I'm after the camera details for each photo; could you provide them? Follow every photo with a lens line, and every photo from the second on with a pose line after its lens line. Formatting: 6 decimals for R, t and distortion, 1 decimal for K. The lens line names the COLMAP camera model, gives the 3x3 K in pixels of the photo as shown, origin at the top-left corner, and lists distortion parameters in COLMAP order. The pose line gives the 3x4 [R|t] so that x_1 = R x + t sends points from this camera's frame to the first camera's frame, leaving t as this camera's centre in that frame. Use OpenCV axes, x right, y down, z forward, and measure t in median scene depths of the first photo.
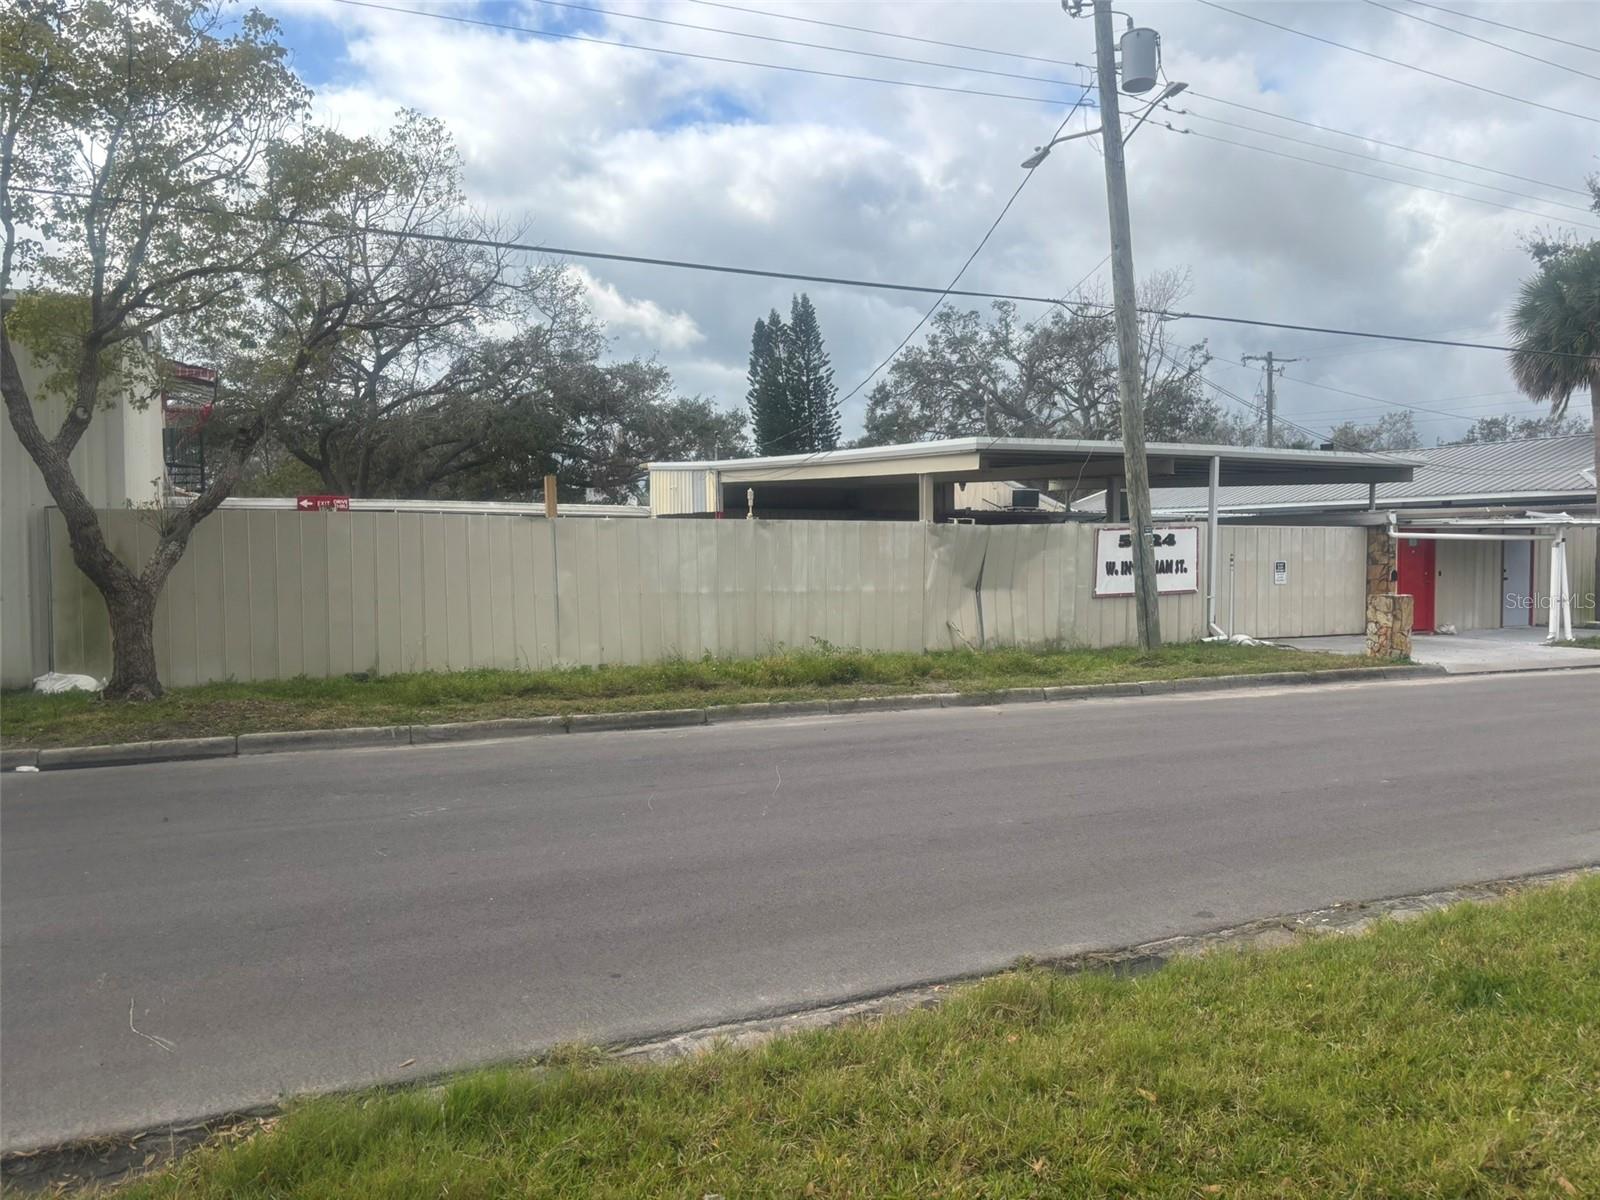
lens RADIAL K [[1229.0, 0, 800.9], [0, 1229.0, 605.0], [0, 0, 1]] dist [0.076947, -0.131926]
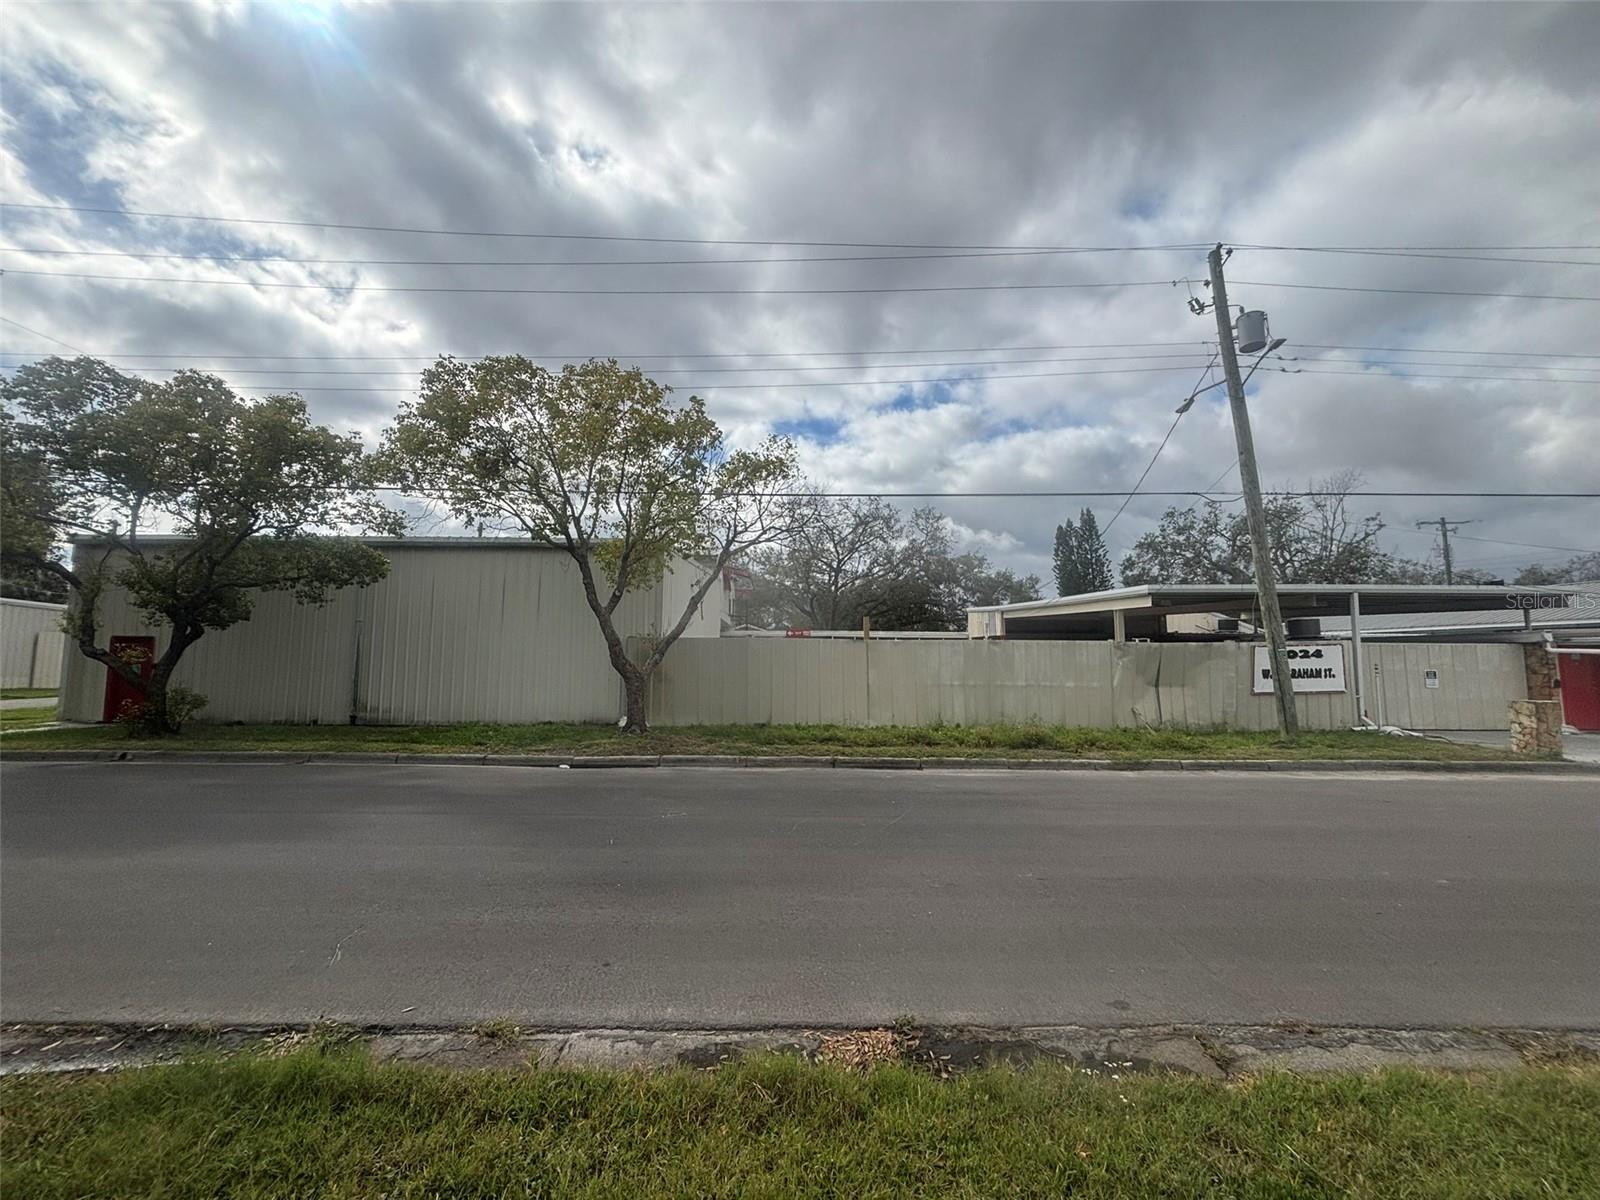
lens RADIAL K [[647.8, 0, 789.4], [0, 647.8, 596.0], [0, 0, 1]] dist [0.000492, 0.000072]
pose [[0.895500, -0.035583, -0.443636, 0.108070], [-0.025099, 0.991175, -0.130164, -0.008768], [0.444353, 0.127697, 0.886704, 0.103554]]
